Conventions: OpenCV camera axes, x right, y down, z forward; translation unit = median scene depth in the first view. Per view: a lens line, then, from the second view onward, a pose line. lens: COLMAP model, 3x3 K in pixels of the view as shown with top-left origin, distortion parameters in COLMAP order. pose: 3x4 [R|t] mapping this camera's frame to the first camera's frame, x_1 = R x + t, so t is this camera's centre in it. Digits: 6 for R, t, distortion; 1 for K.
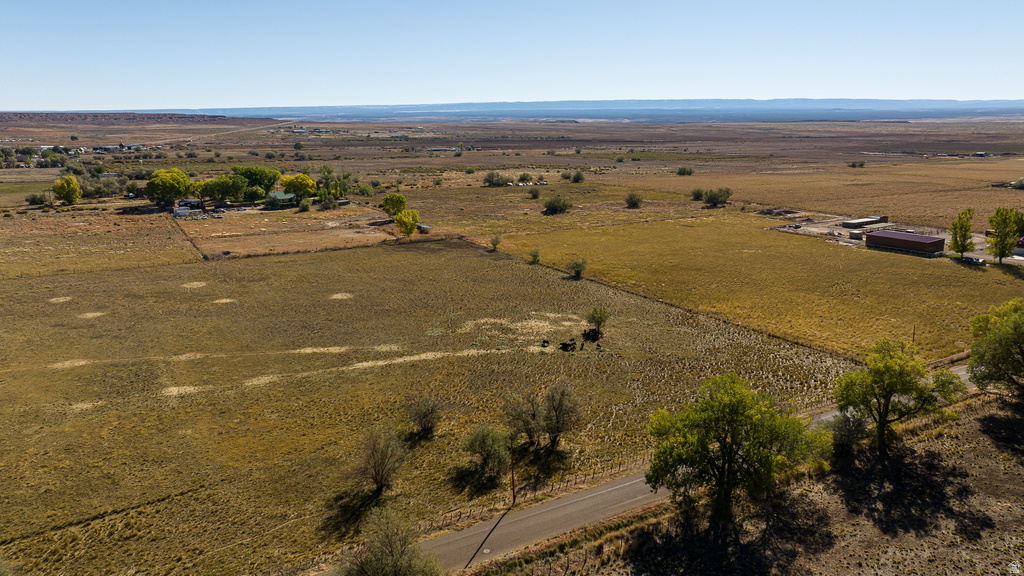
lens RADIAL K [[717.8, 0, 515.1], [0, 717.8, 284.3], [0, 0, 1]] dist [-0.039351, 0.044709]
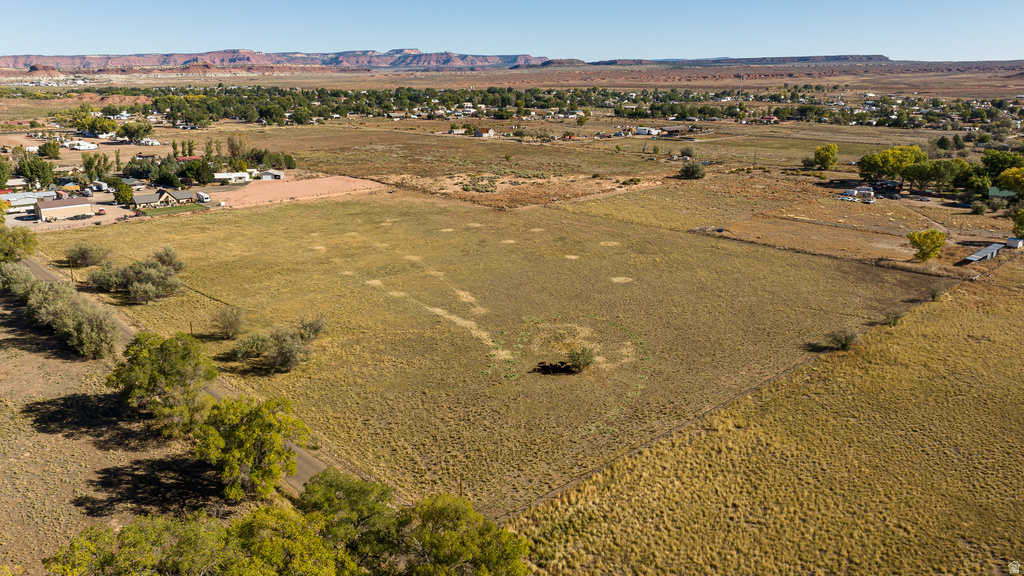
lens RADIAL K [[717.8, 0, 515.1], [0, 717.8, 284.3], [0, 0, 1]] dist [-0.039351, 0.044709]
pose [[0.239380, 0.275510, -0.931016, 1.167268], [-0.213613, 0.950345, 0.226307, -0.297126], [0.947136, 0.144703, 0.286346, 0.798347]]
